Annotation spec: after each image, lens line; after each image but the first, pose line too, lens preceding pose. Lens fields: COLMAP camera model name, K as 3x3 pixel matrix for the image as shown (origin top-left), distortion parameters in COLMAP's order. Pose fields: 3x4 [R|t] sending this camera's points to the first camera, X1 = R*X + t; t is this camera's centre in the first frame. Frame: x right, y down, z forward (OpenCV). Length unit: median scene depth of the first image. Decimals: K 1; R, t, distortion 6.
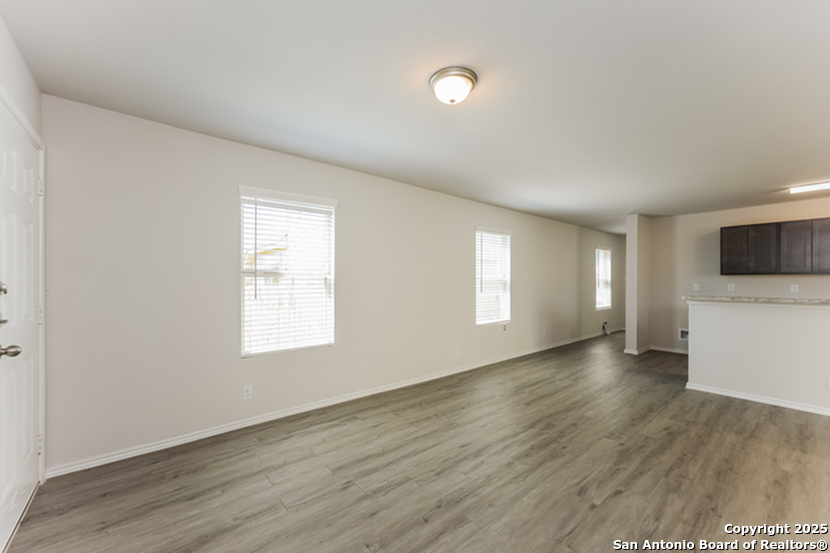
lens RADIAL K [[334.5, 0, 415.1], [0, 334.5, 281.5], [0, 0, 1]] dist [0.001400, 0.000144]
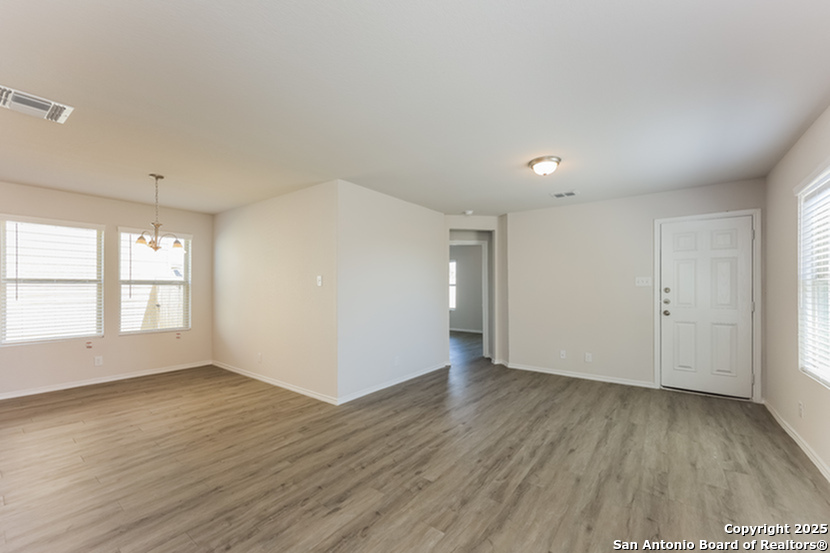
lens RADIAL K [[334.5, 0, 413.1], [0, 334.5, 283.4], [0, 0, 1]] dist [0.001400, 0.000144]
pose [[-0.976885, -0.004004, -0.213728, 0.866787], [-0.000703, 0.999879, -0.015521, 0.001021], [0.213764, -0.015012, -0.976770, 1.969975]]
